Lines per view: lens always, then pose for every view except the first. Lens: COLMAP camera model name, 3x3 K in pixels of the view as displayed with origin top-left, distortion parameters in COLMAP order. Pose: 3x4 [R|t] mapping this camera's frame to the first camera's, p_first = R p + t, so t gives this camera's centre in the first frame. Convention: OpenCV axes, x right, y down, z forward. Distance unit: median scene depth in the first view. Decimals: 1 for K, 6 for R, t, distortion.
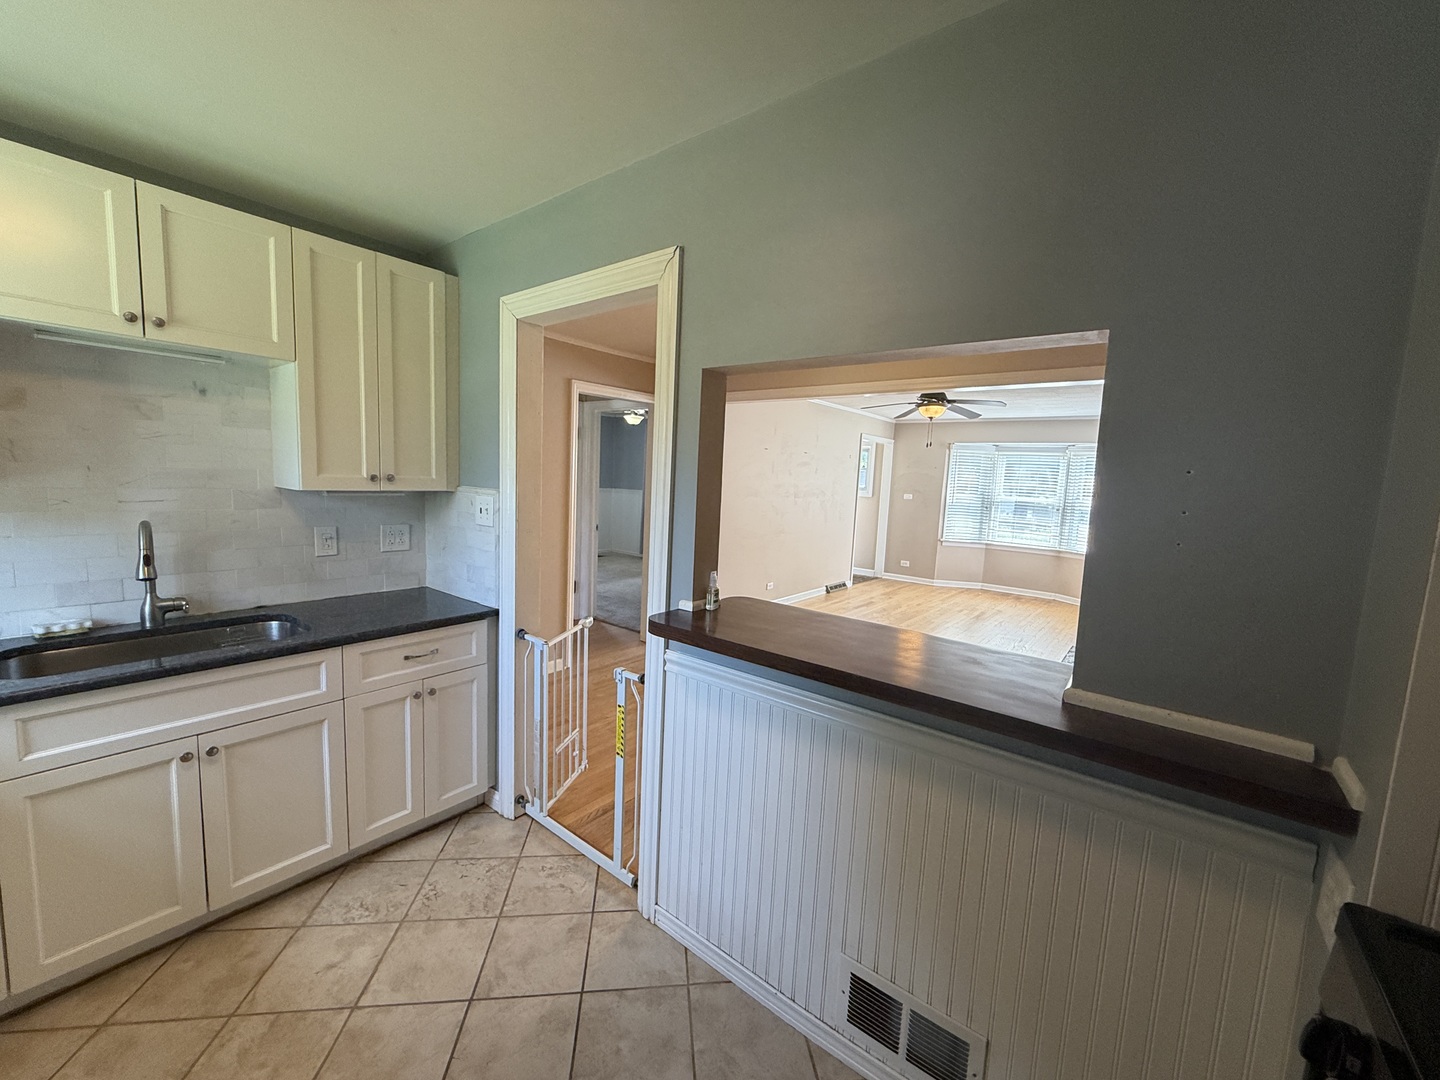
lens RADIAL K [[573.2, 0, 718.9], [0, 573.2, 539.1], [0, 0, 1]] dist [0.000324, 0.000147]
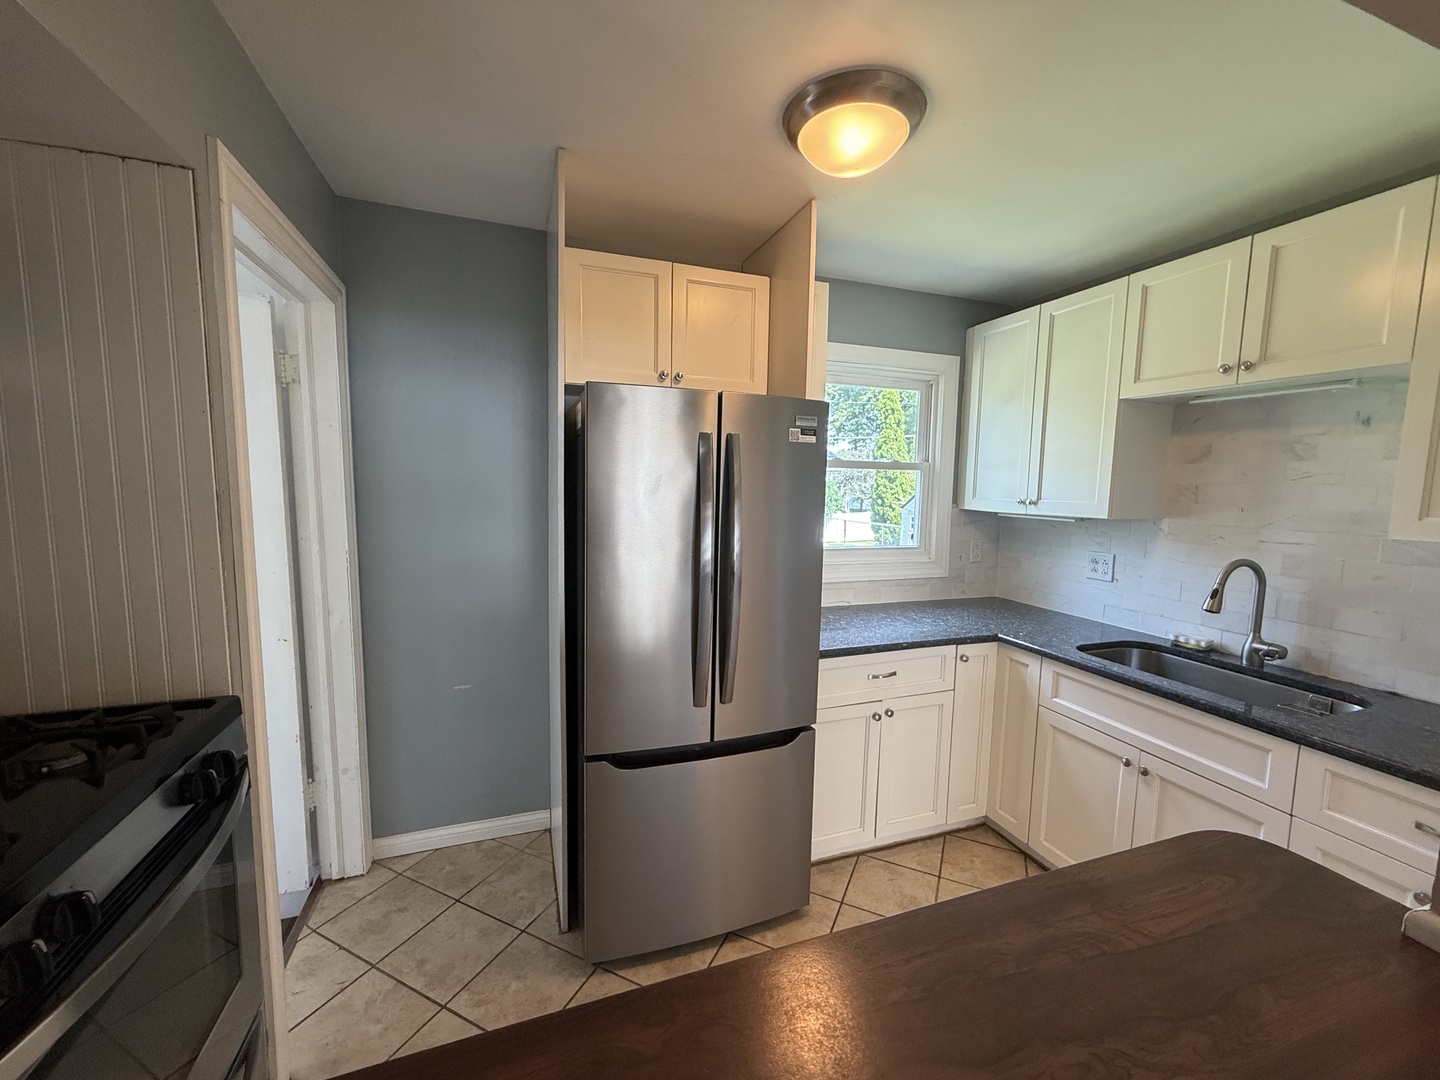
lens RADIAL K [[573.2, 0, 719.7], [0, 573.2, 539.6], [0, 0, 1]] dist [0.000324, 0.000147]
pose [[-0.520388, 0.036779, -0.853138, 0.369882], [-0.136800, 0.982578, 0.125803, -0.067772], [0.842901, 0.182176, -0.506290, 0.724268]]
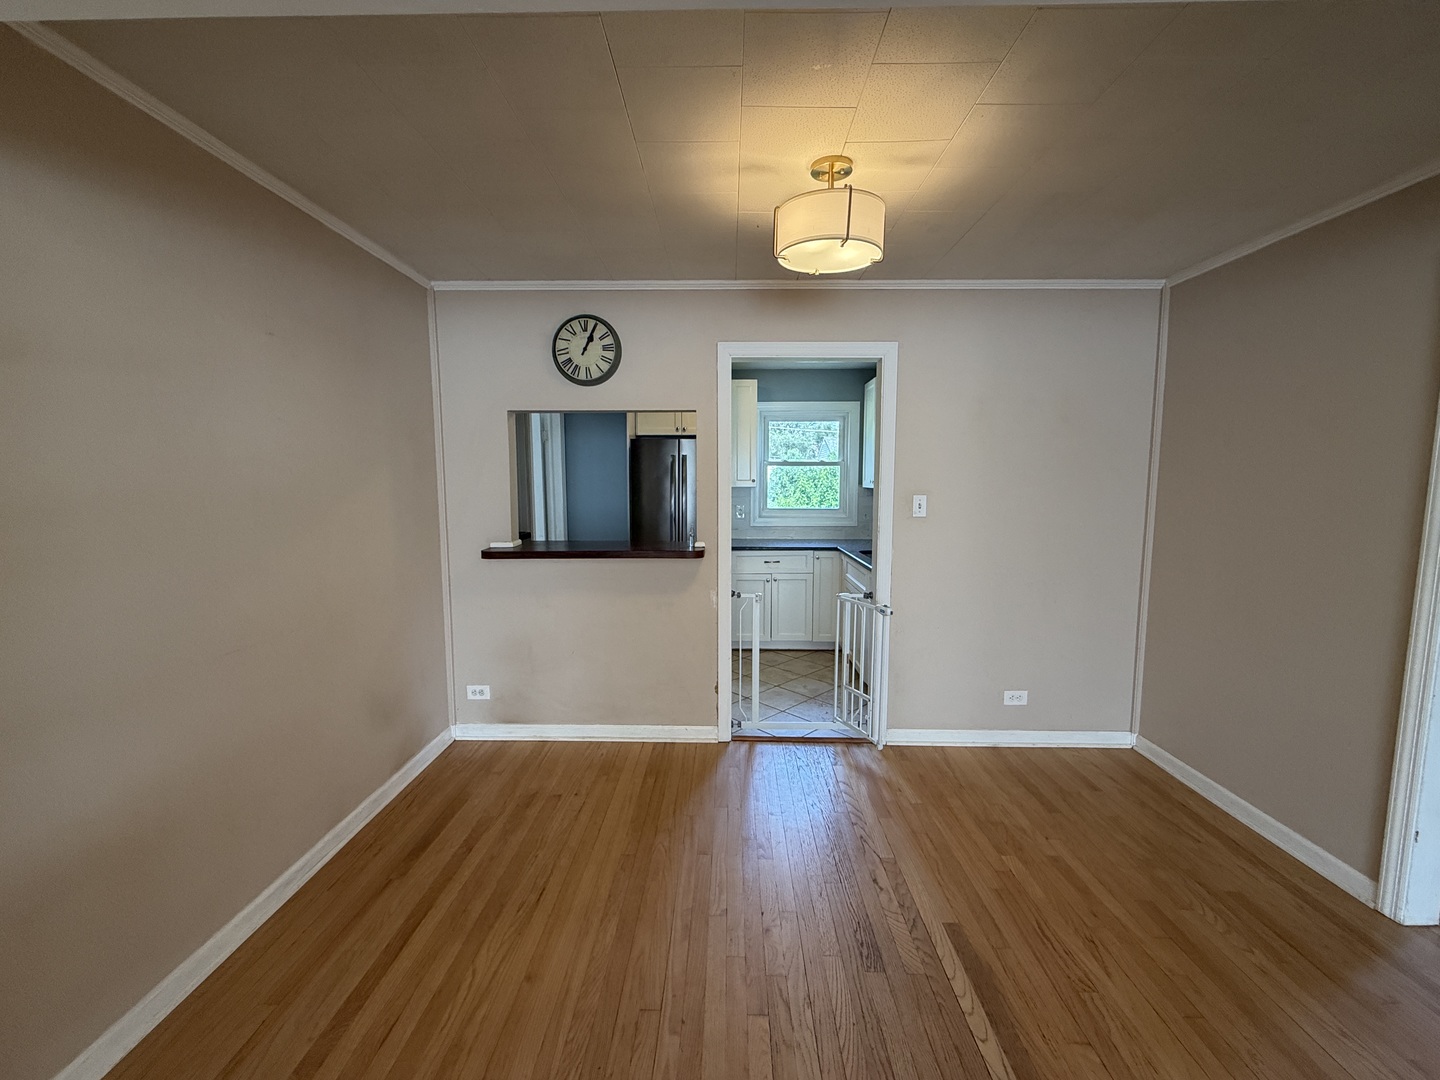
lens RADIAL K [[573.2, 0, 717.2], [0, 573.2, 538.2], [0, 0, 1]] dist [0.000324, 0.000147]
pose [[-0.786155, 0.023024, -0.617601, 0.868083], [-0.102885, 0.980486, 0.167516, -0.175680], [0.609406, 0.195235, -0.768445, 2.012954]]
